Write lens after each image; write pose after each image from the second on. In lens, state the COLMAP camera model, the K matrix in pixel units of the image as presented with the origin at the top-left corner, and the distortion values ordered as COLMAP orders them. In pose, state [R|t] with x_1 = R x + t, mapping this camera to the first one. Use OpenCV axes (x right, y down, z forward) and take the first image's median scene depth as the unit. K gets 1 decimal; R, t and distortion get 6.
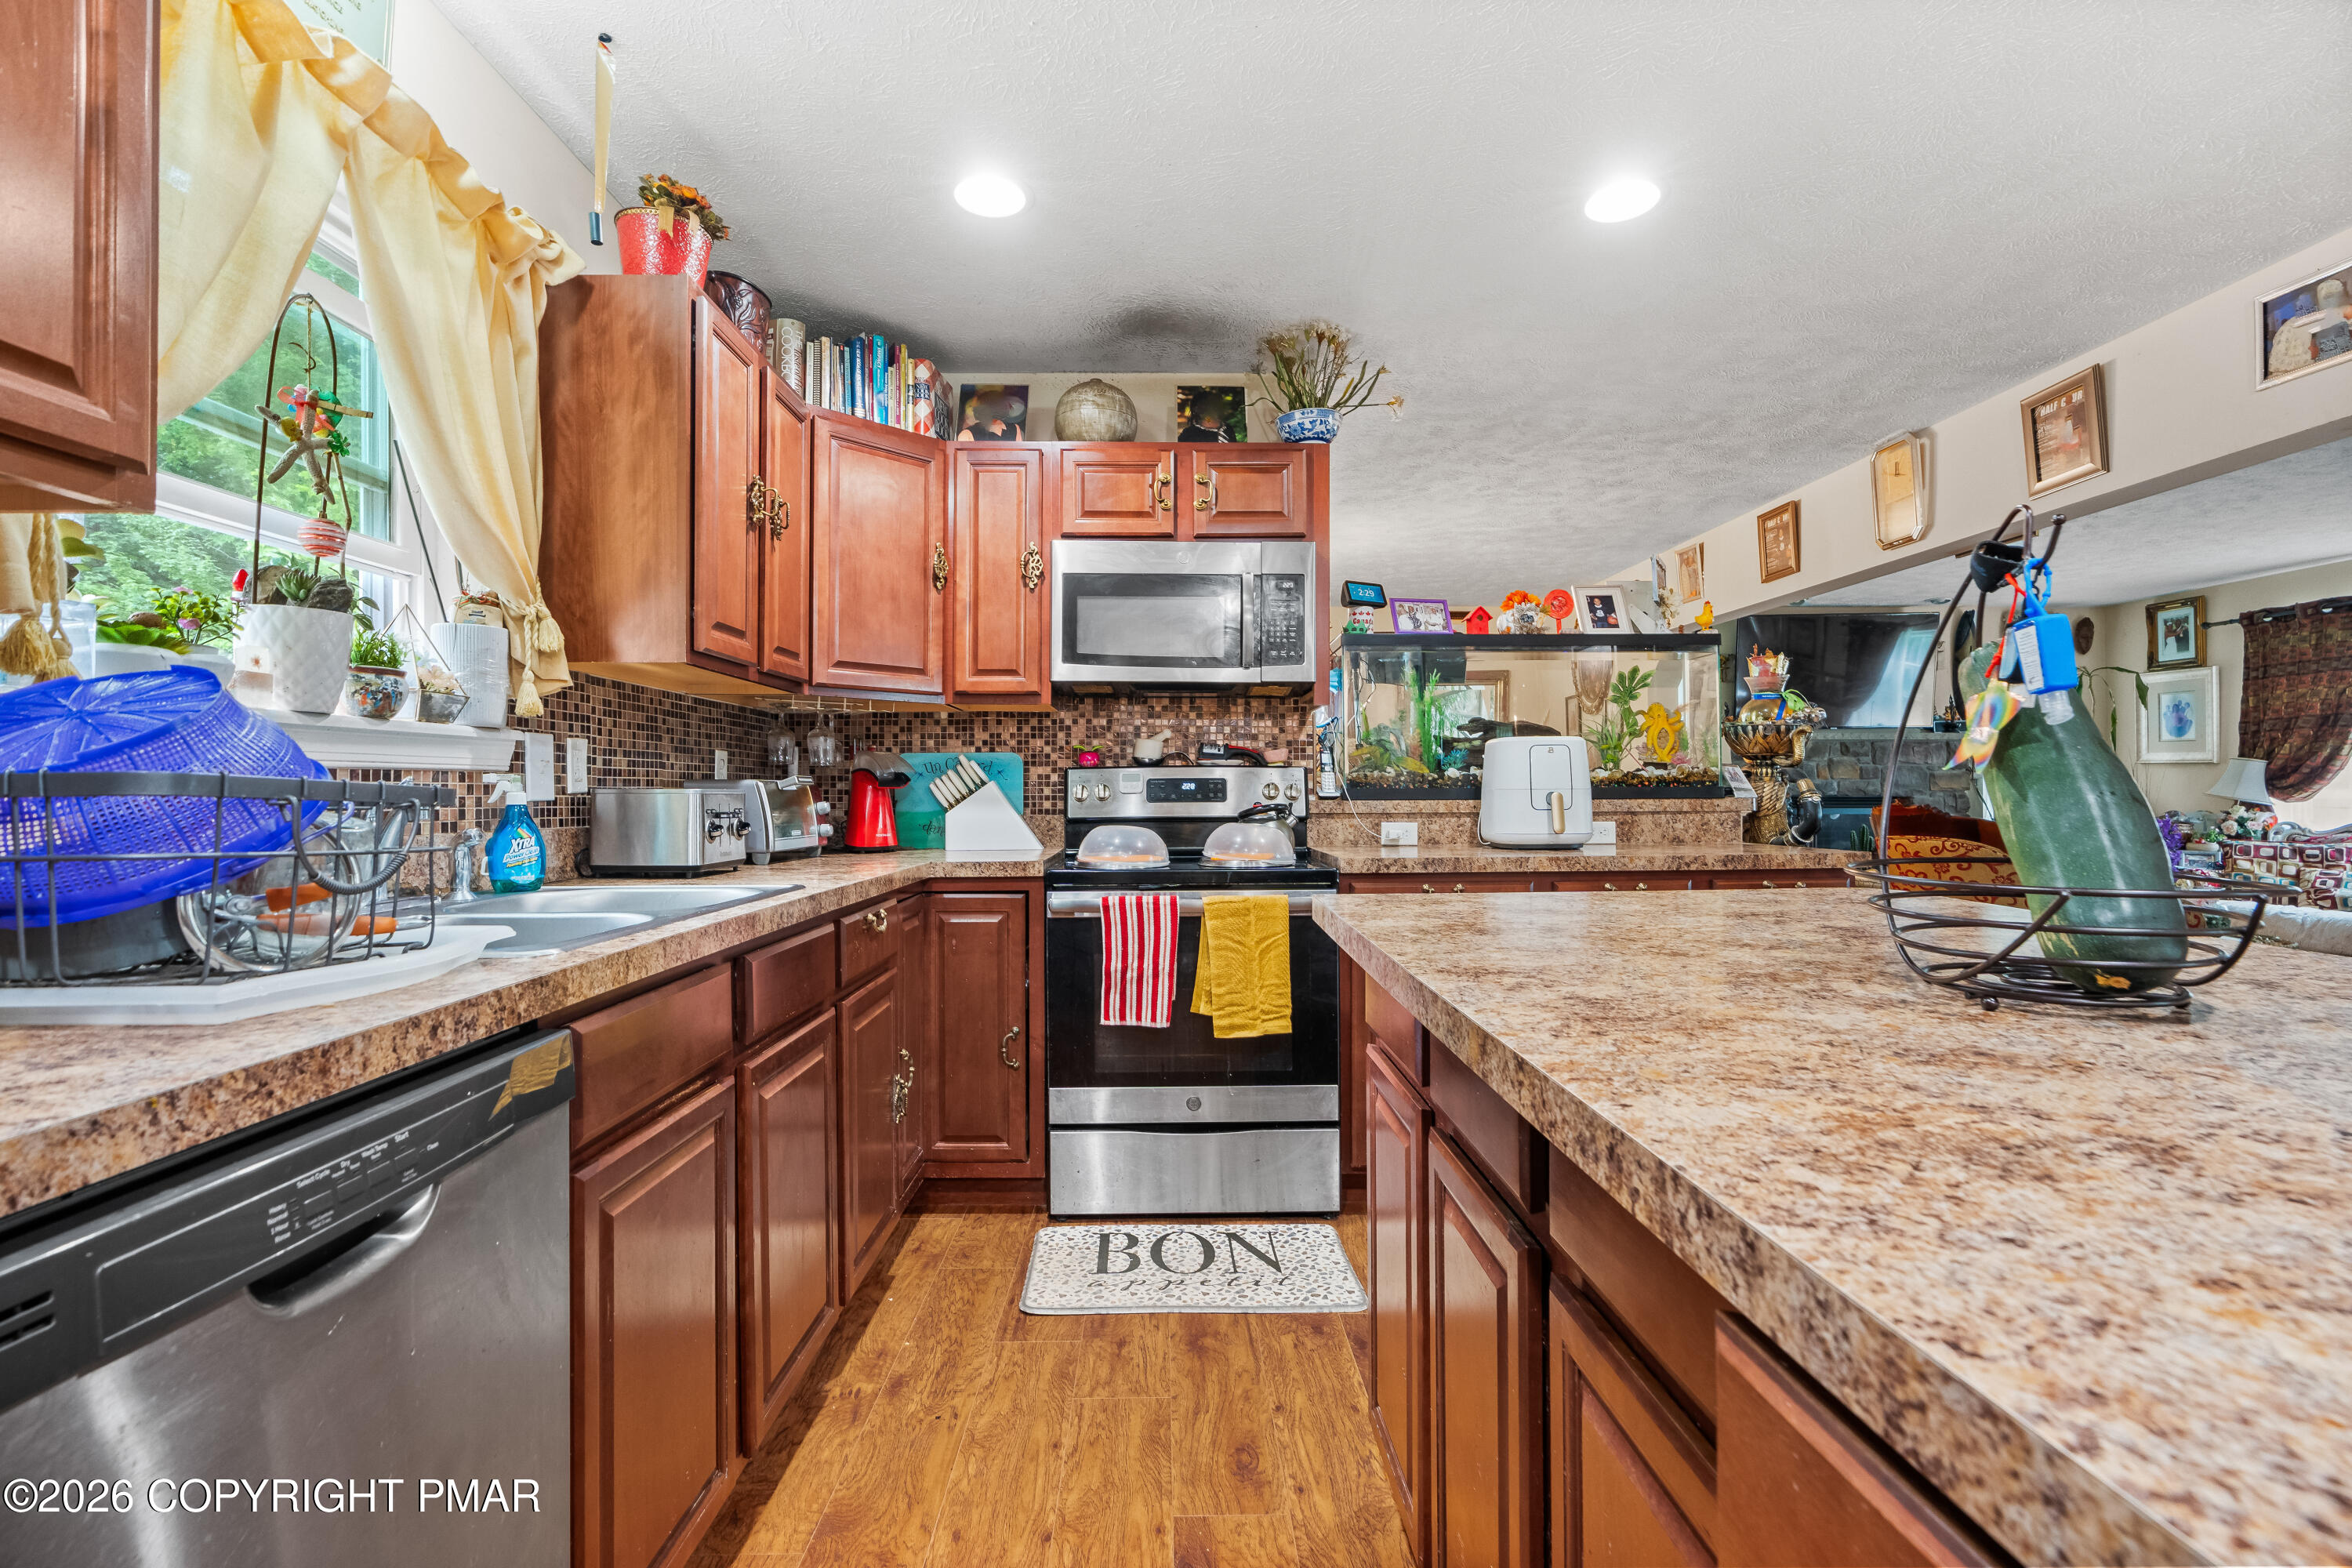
lens RADIAL K [[1056.8, 0, 1168.4], [0, 1056.8, 786.1], [0, 0, 1]] dist [-0.000172, 0.000143]
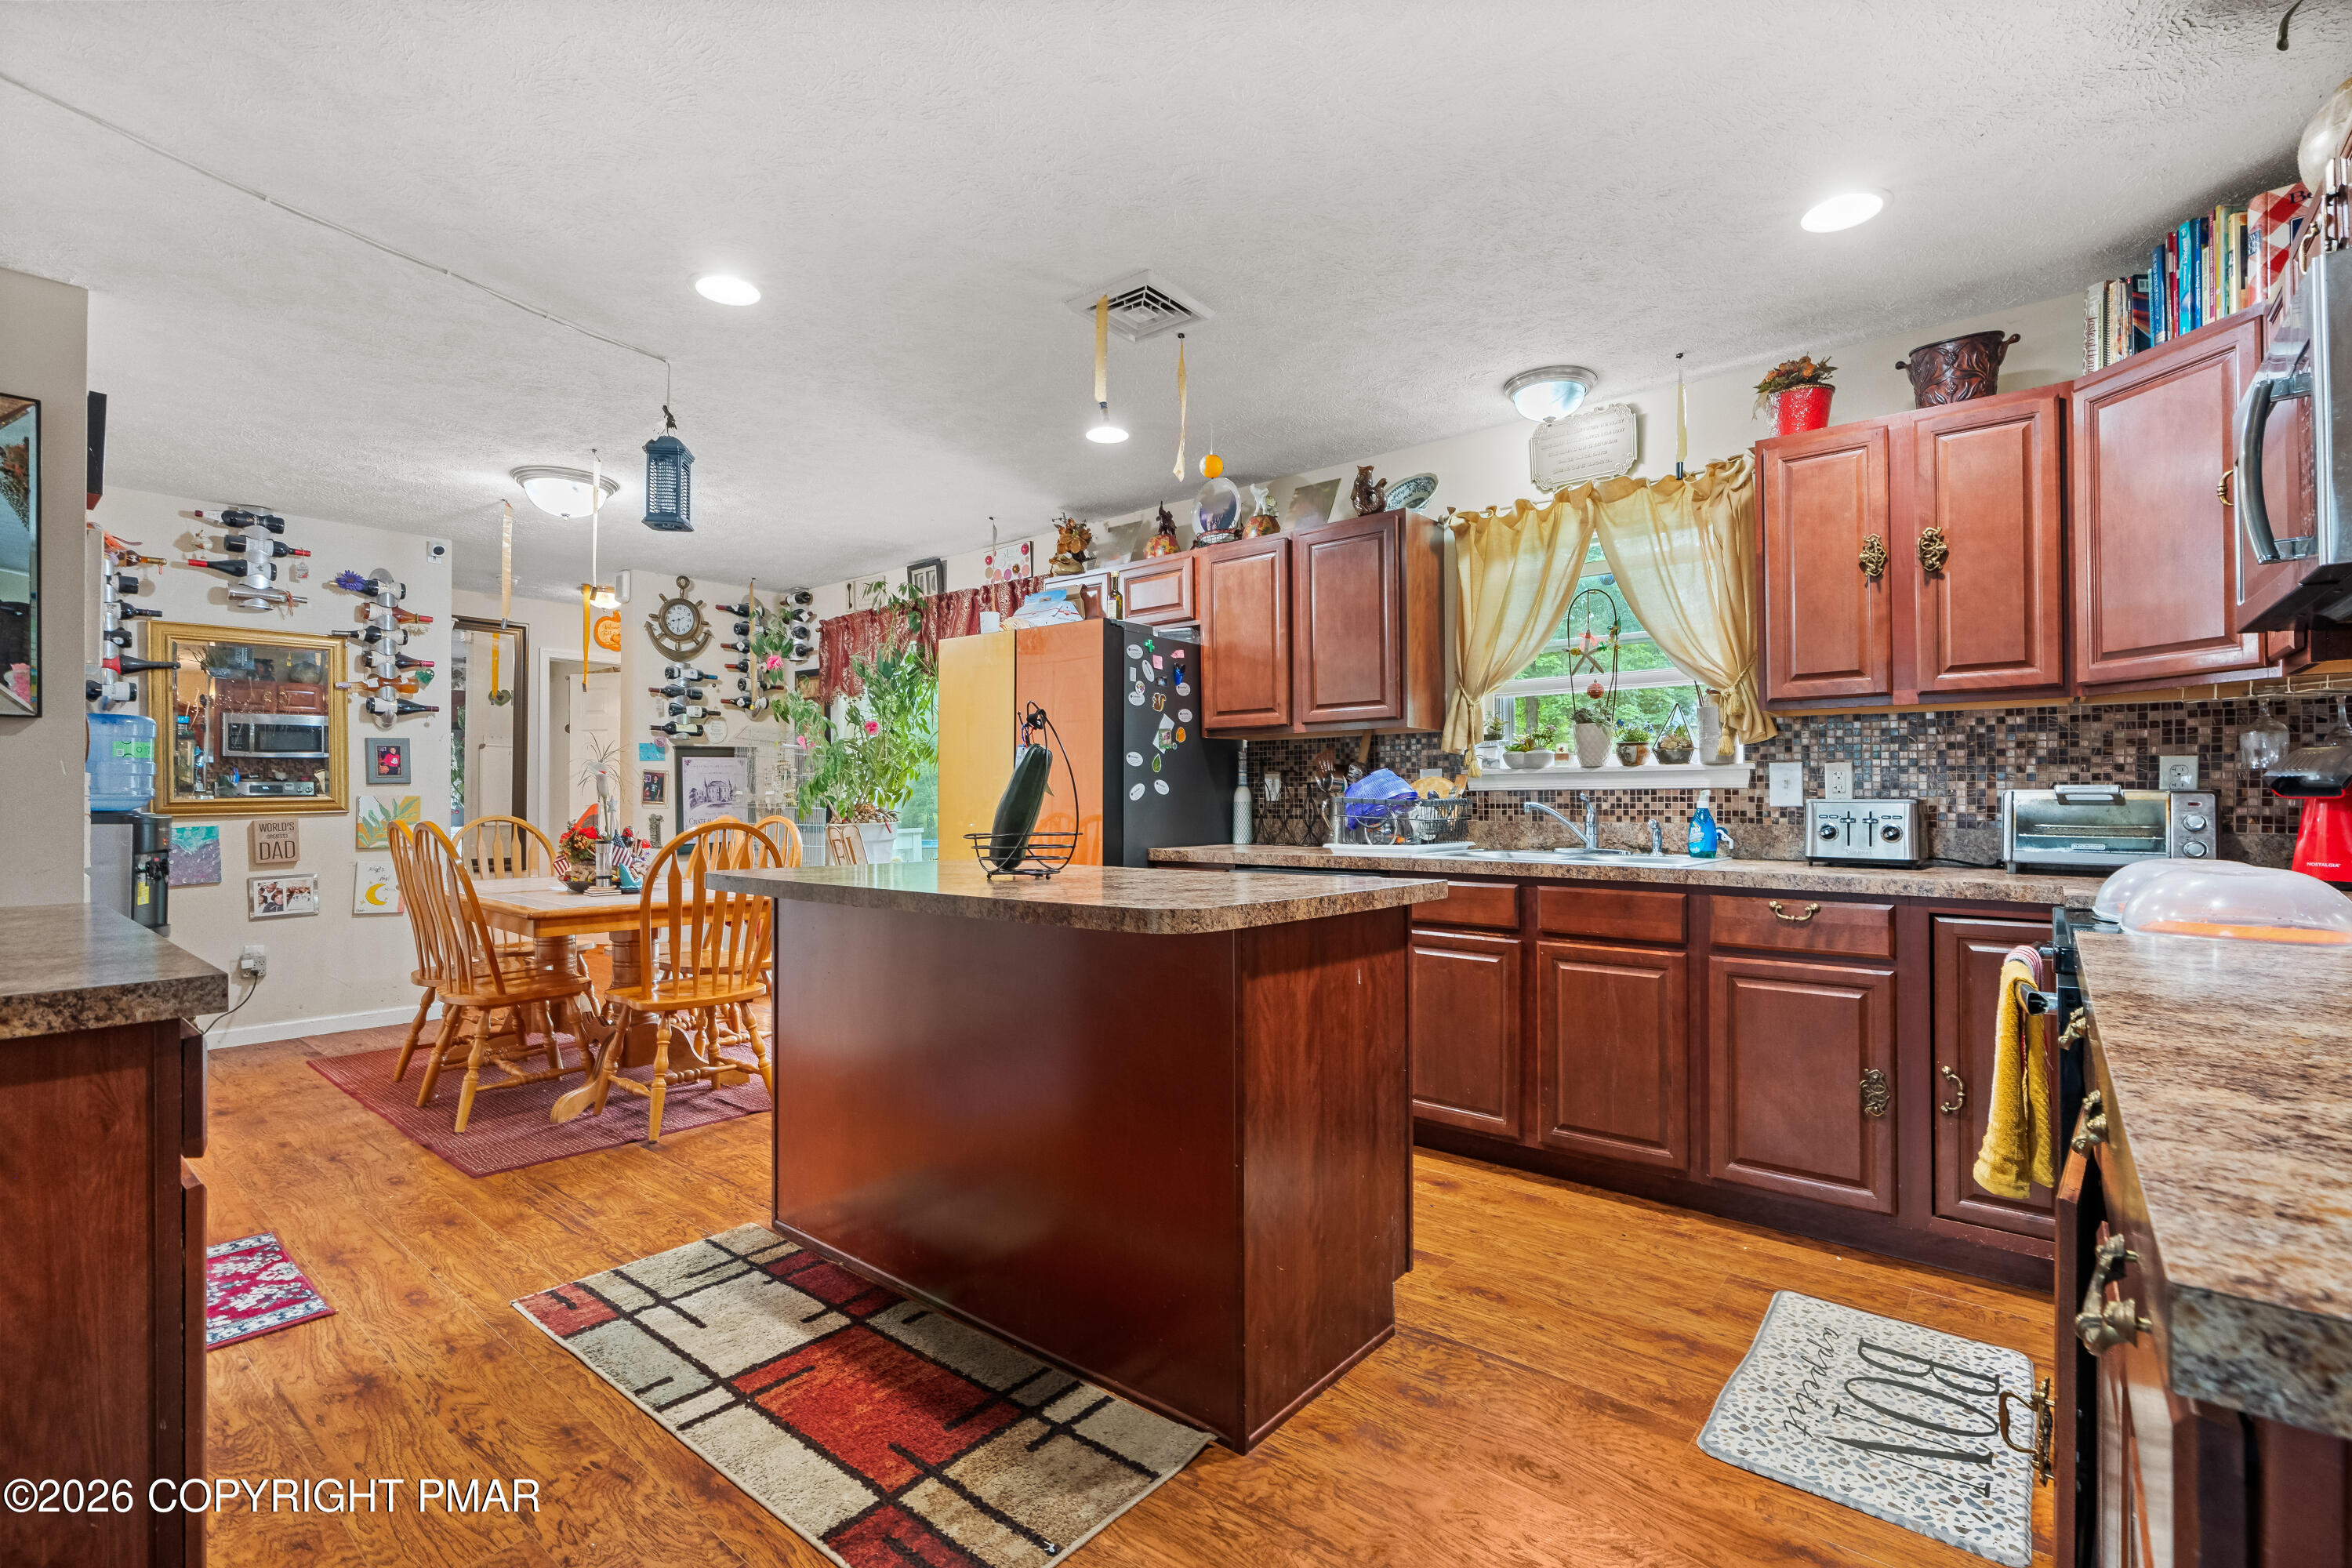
lens RADIAL K [[1064.8, 0, 1175.9], [0, 1064.8, 789.6], [0, 0, 1]] dist [-0.002477, 0.000208]
pose [[-0.648010, -0.003588, -0.761623, 0.753352], [0.006130, 0.999932, -0.009927, -0.000032], [0.761607, -0.011102, -0.647944, 0.868577]]
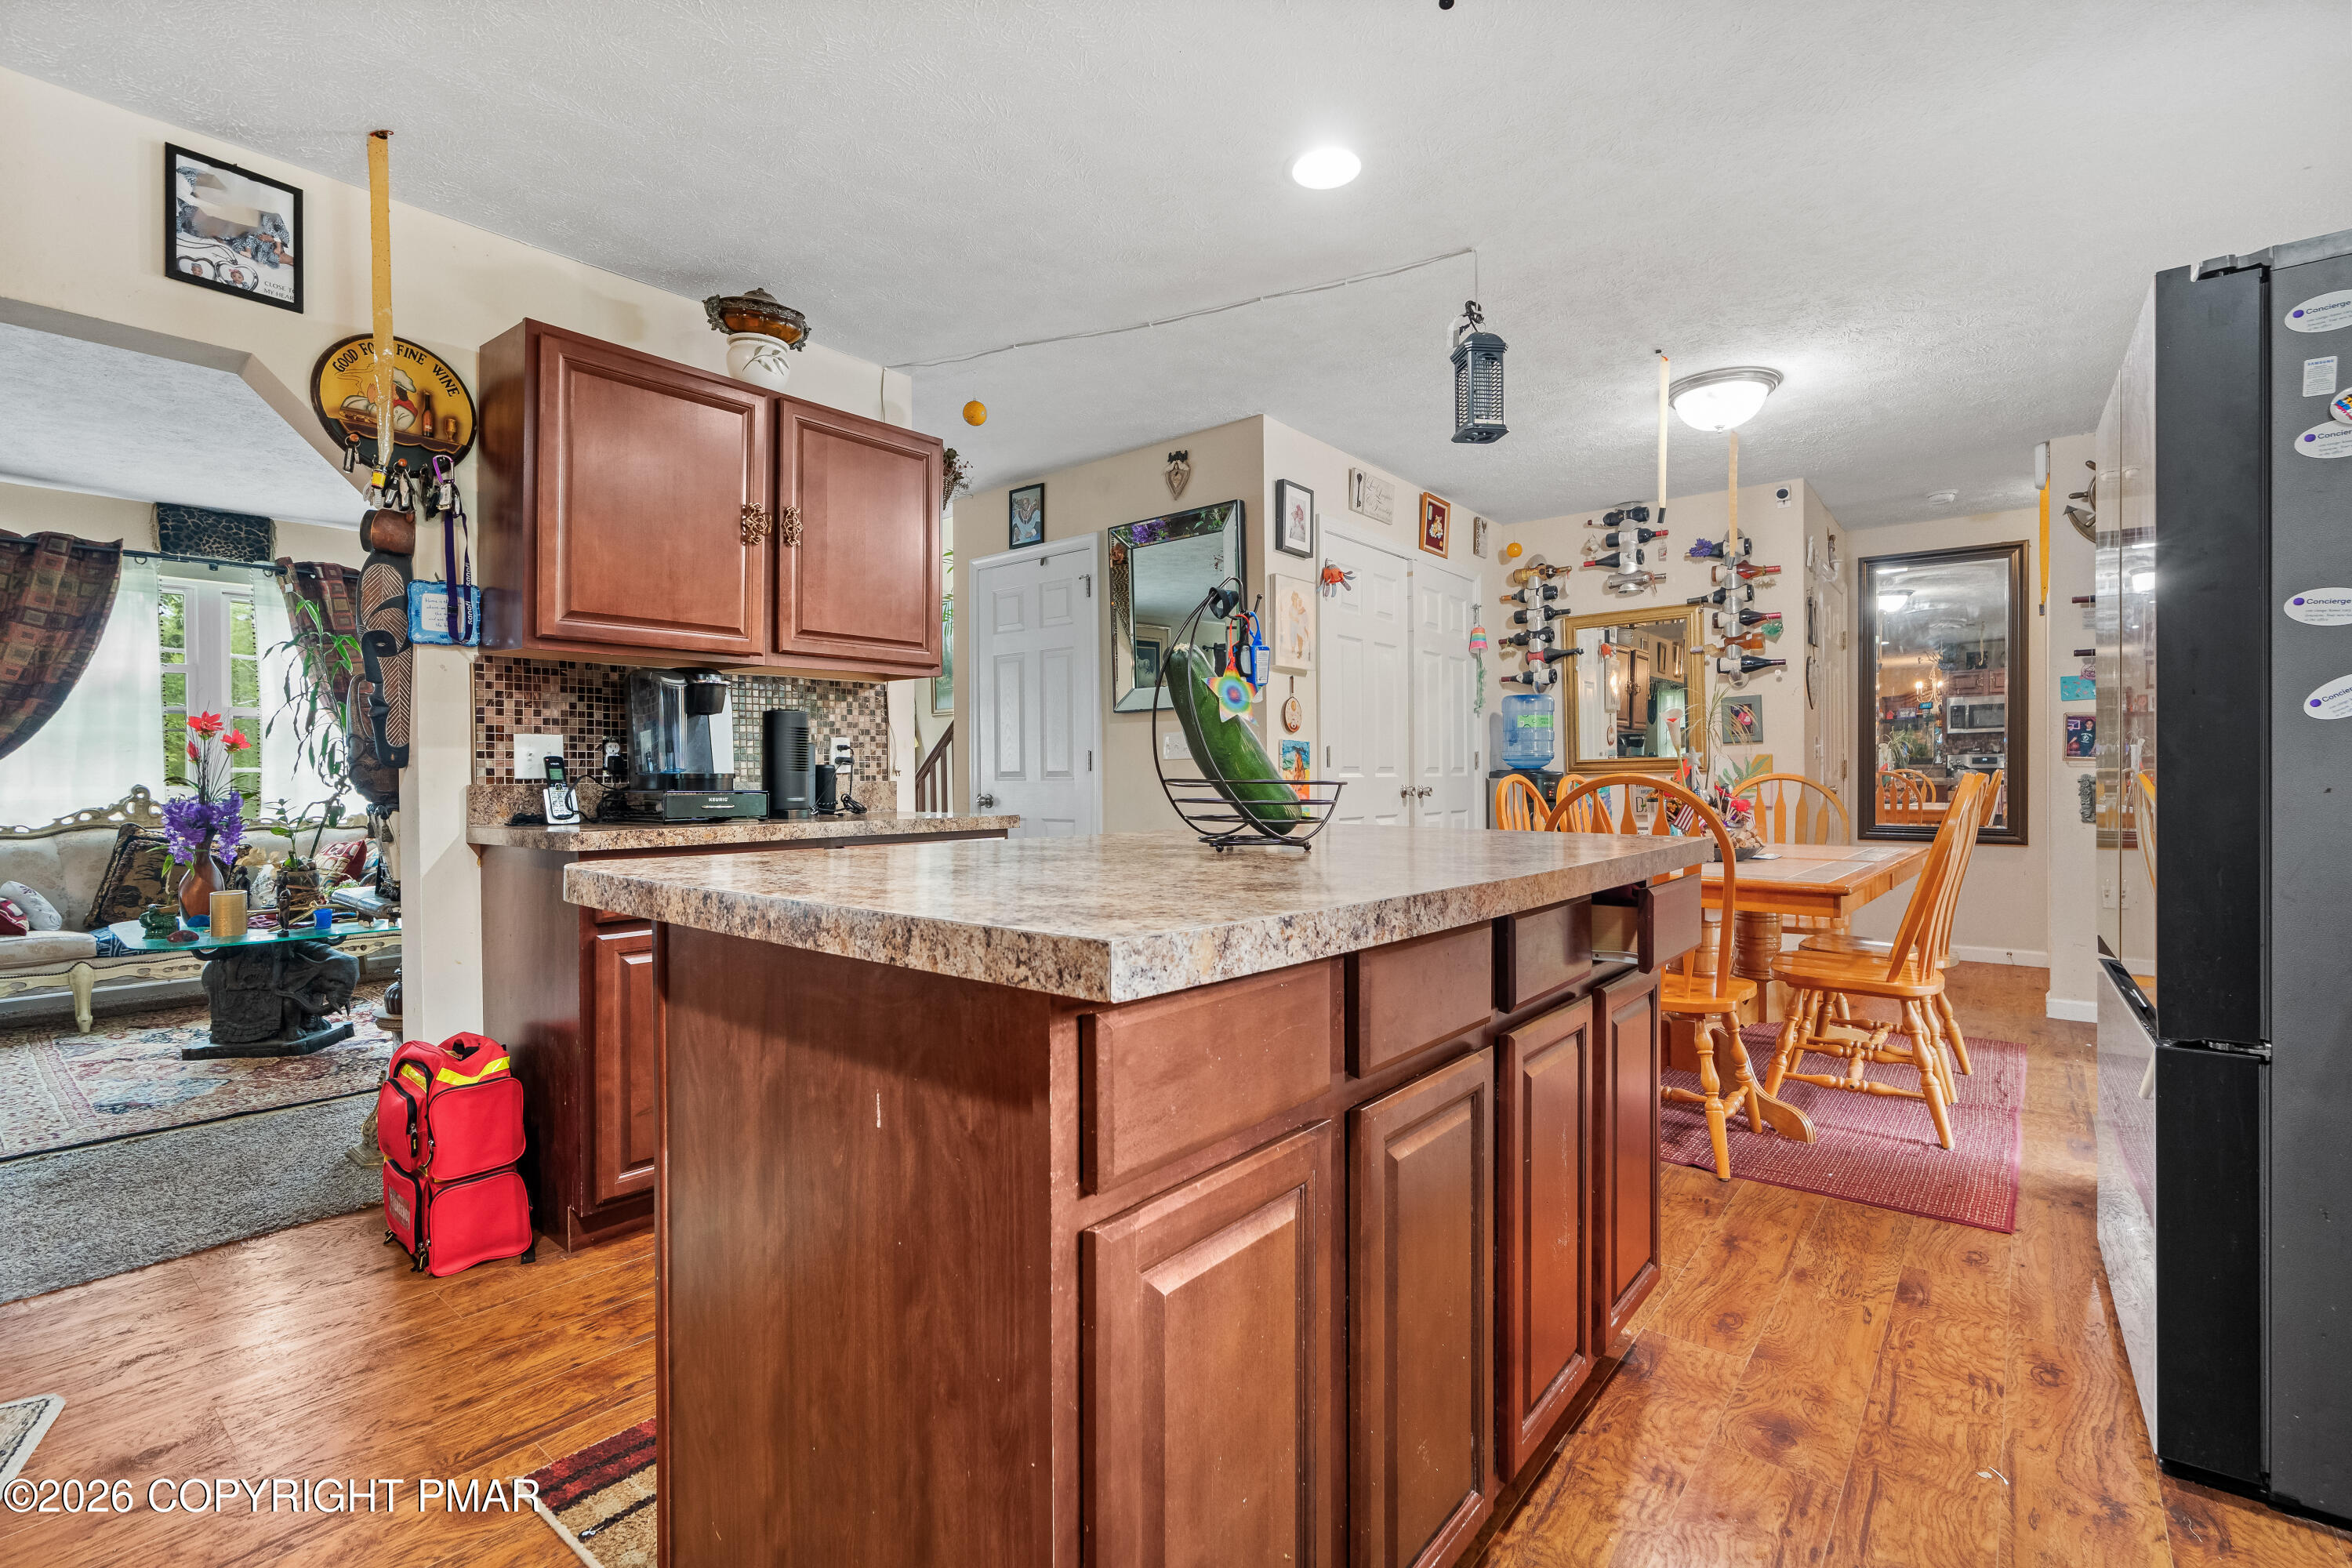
lens RADIAL K [[1051.0, 0, 1176.0], [0, 1051.0, 784.0], [0, 0, 1]] dist [-0.000954, 0.000376]
pose [[-0.770375, 0.000209, 0.637591, -0.065438], [0.003897, 0.999983, 0.004381, 0.020865], [-0.637580, 0.005860, -0.770362, 0.685493]]
